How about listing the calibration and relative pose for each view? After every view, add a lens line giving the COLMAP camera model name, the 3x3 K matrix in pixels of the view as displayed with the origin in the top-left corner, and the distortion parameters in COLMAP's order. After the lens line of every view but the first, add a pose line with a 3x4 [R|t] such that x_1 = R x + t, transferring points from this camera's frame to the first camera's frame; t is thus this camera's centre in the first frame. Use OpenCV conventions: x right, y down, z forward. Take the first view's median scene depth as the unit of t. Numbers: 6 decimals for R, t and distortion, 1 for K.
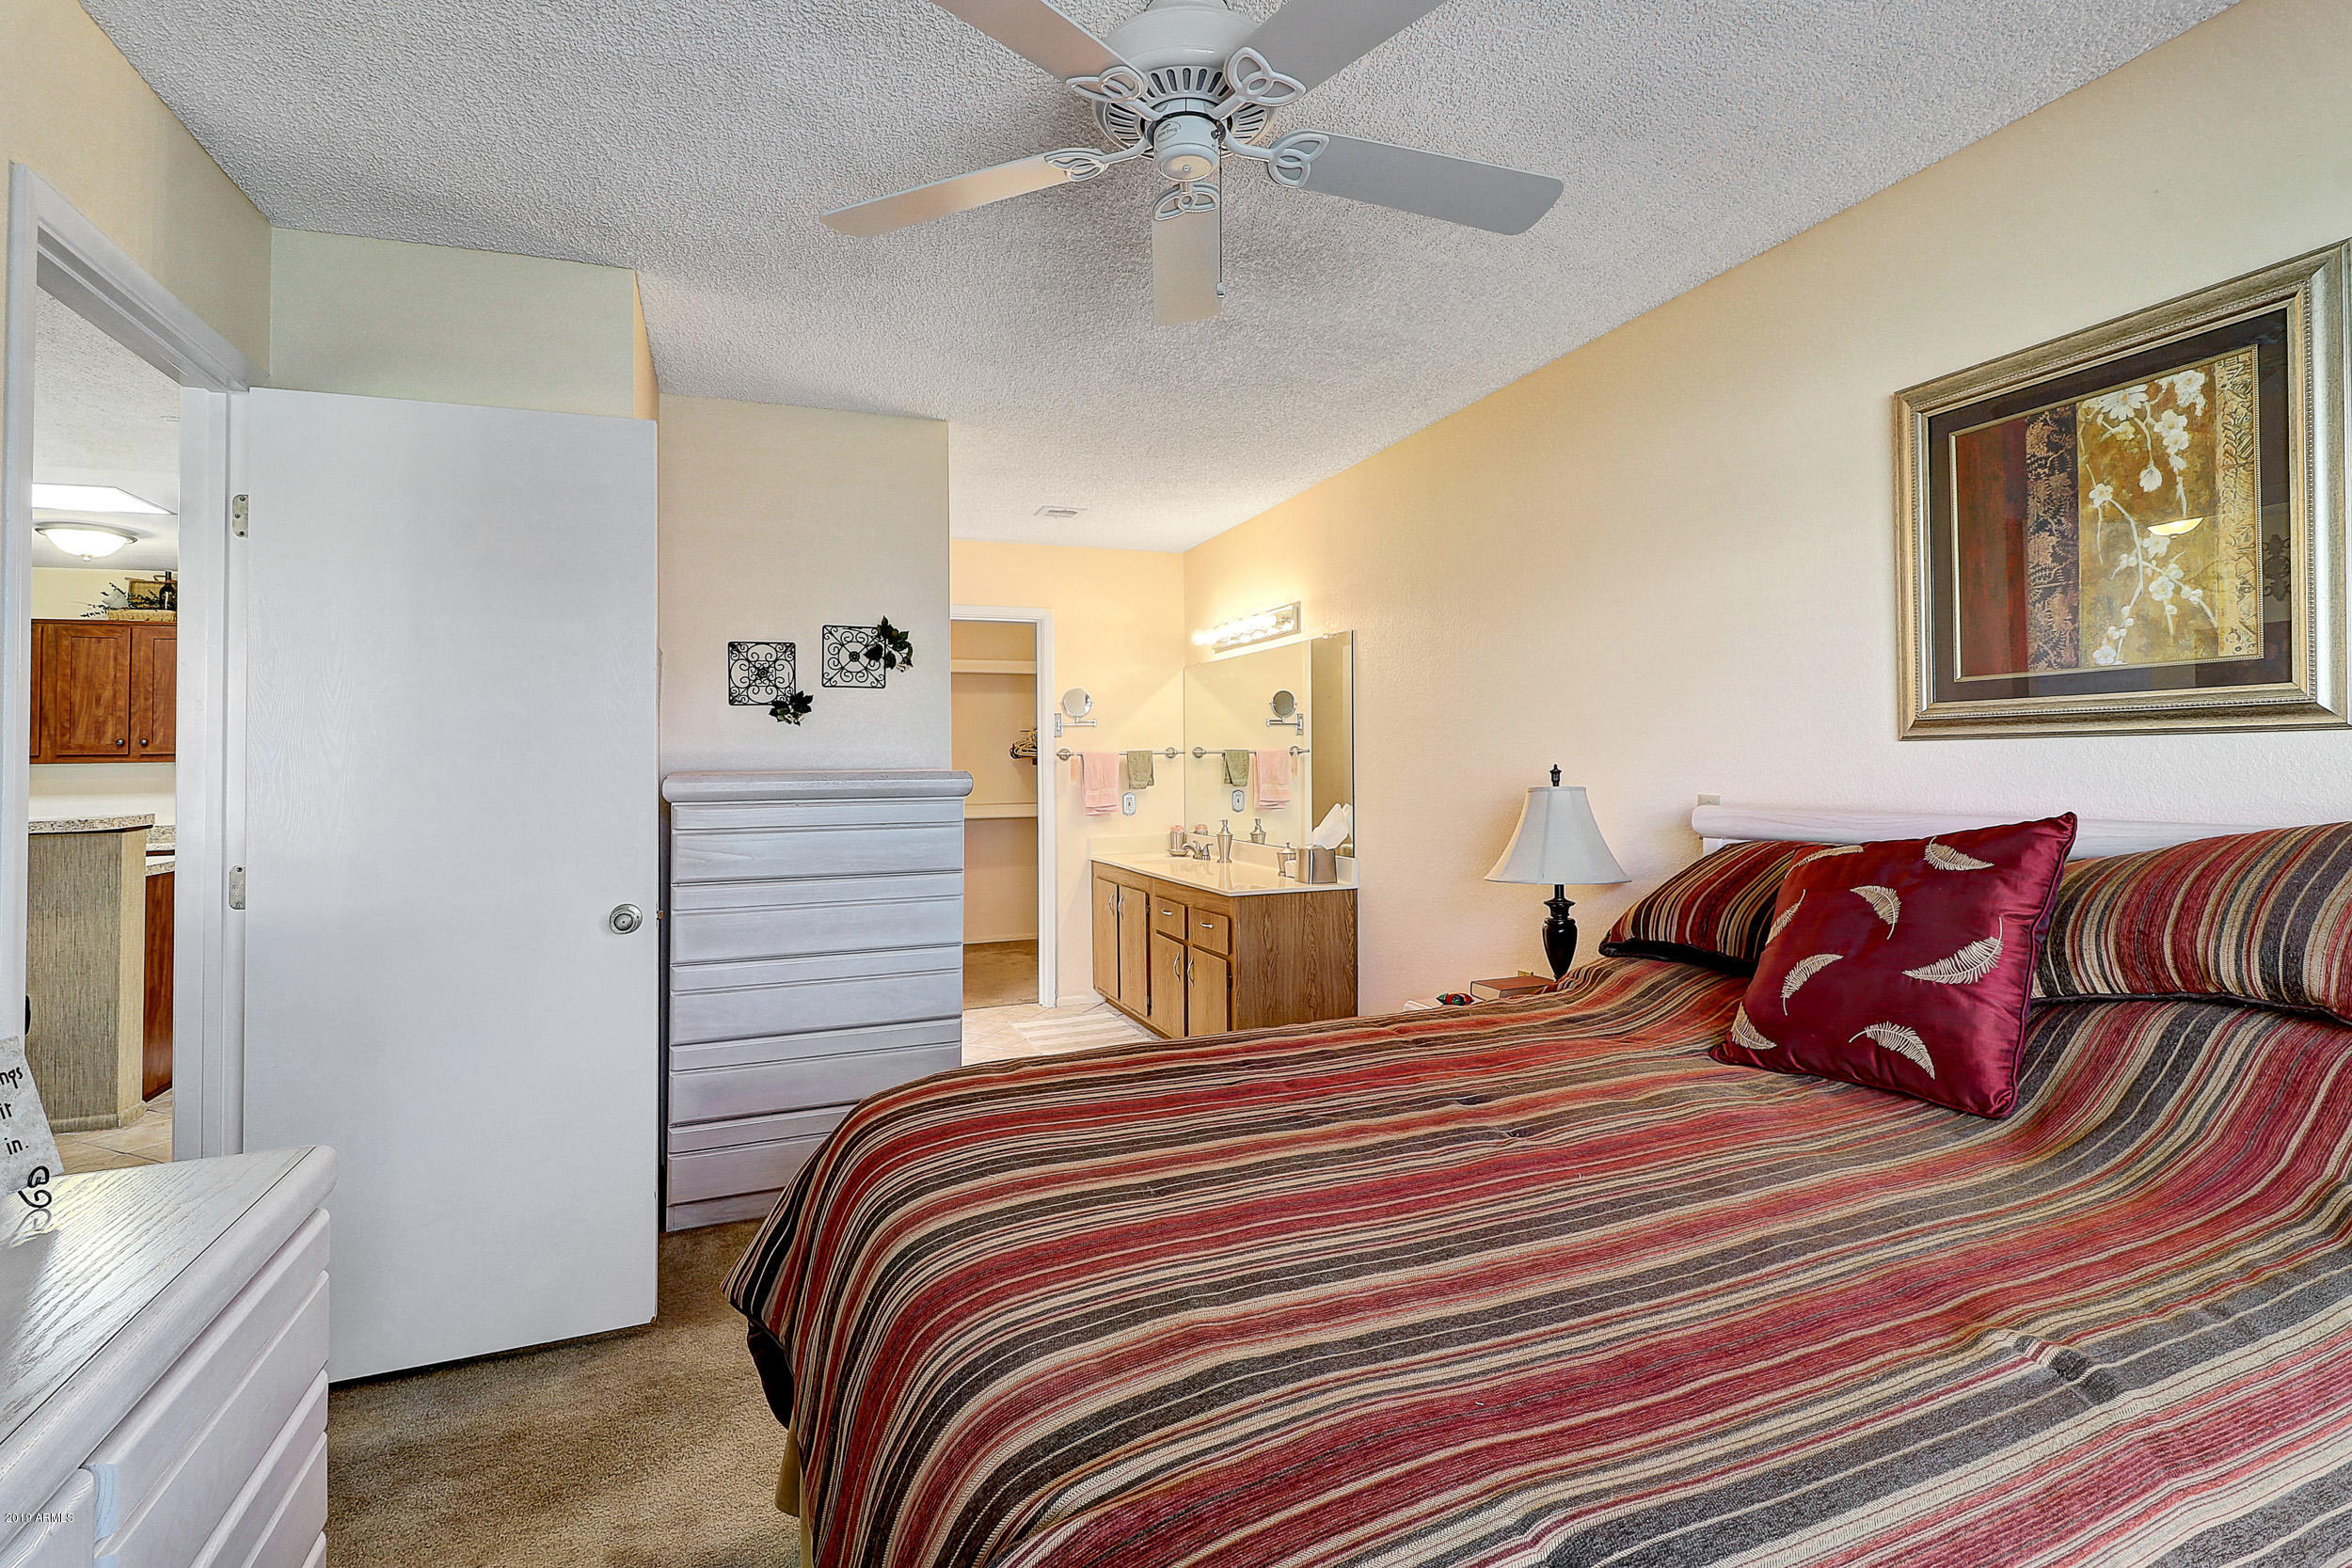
lens RADIAL K [[1081.5, 0, 1170.9], [0, 1081.5, 771.0], [0, 0, 1]] dist [0.002174, -0.010061]
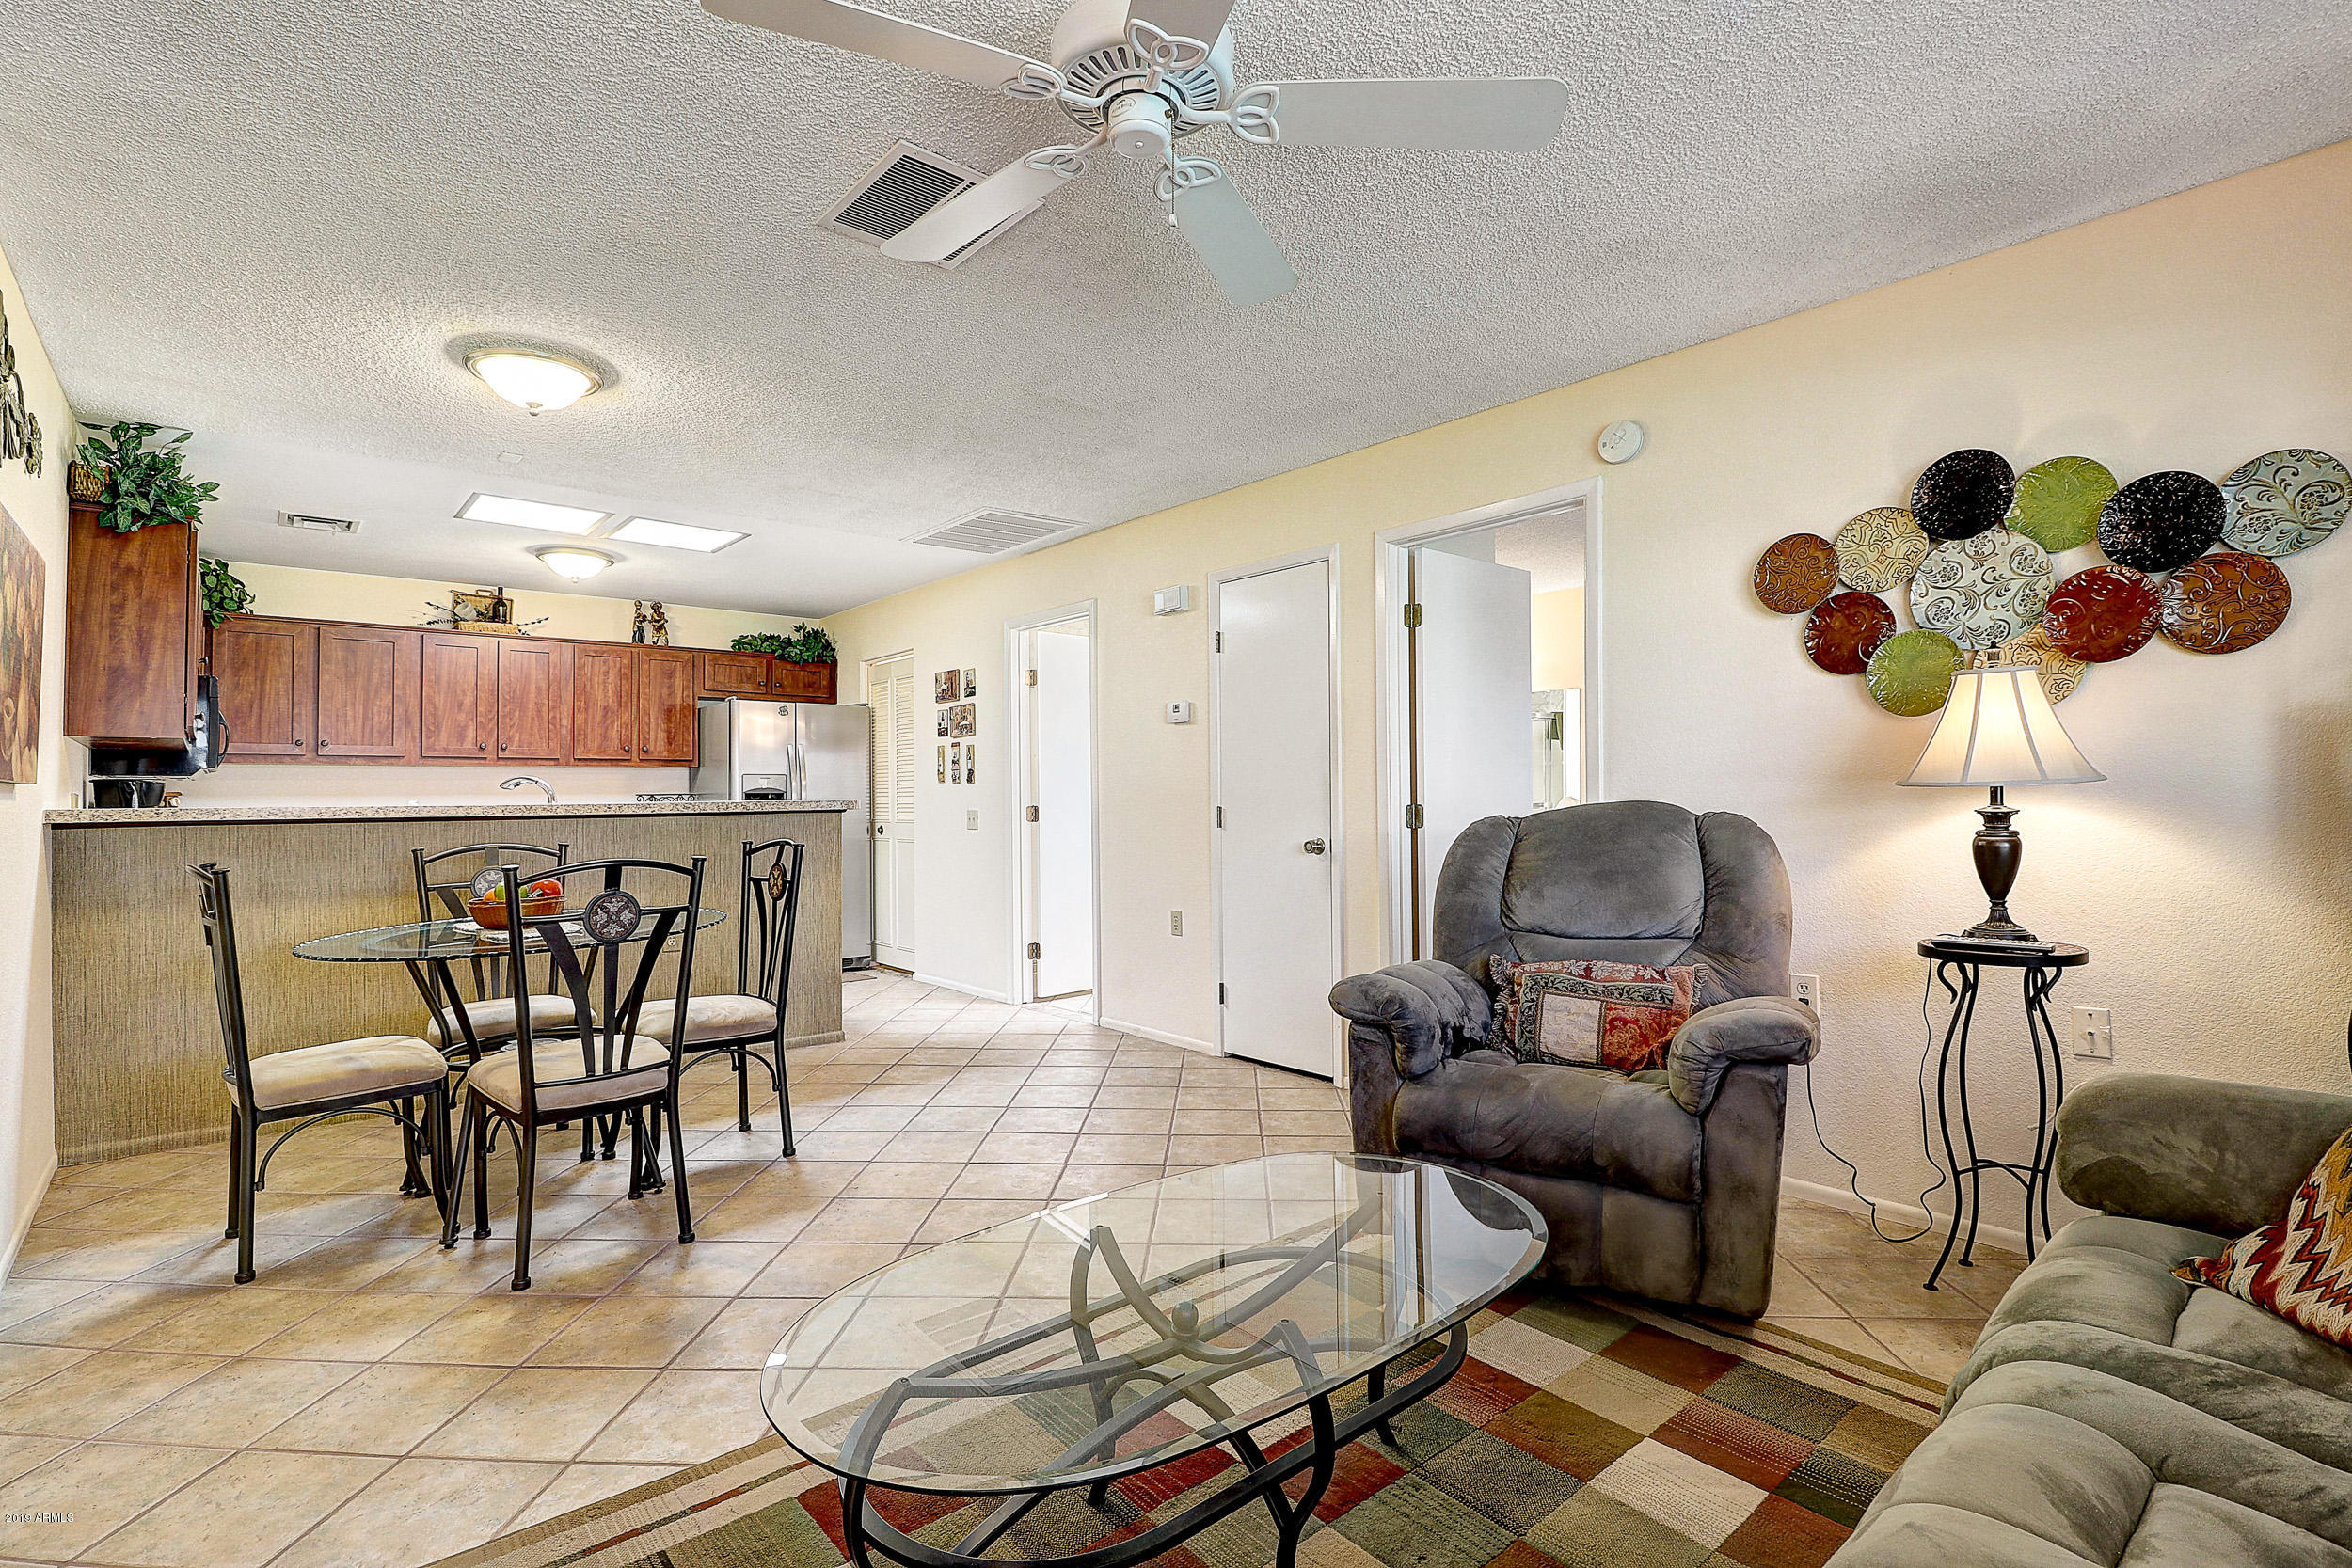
lens RADIAL K [[1081.5, 0, 1179.0], [0, 1081.5, 779.0], [0, 0, 1]] dist [0.002174, -0.010061]
pose [[0.932479, 0.001083, 0.361223, -0.871571], [0.007639, 0.999713, -0.022715, 0.042573], [-0.361144, 0.023940, 0.932203, -0.297148]]
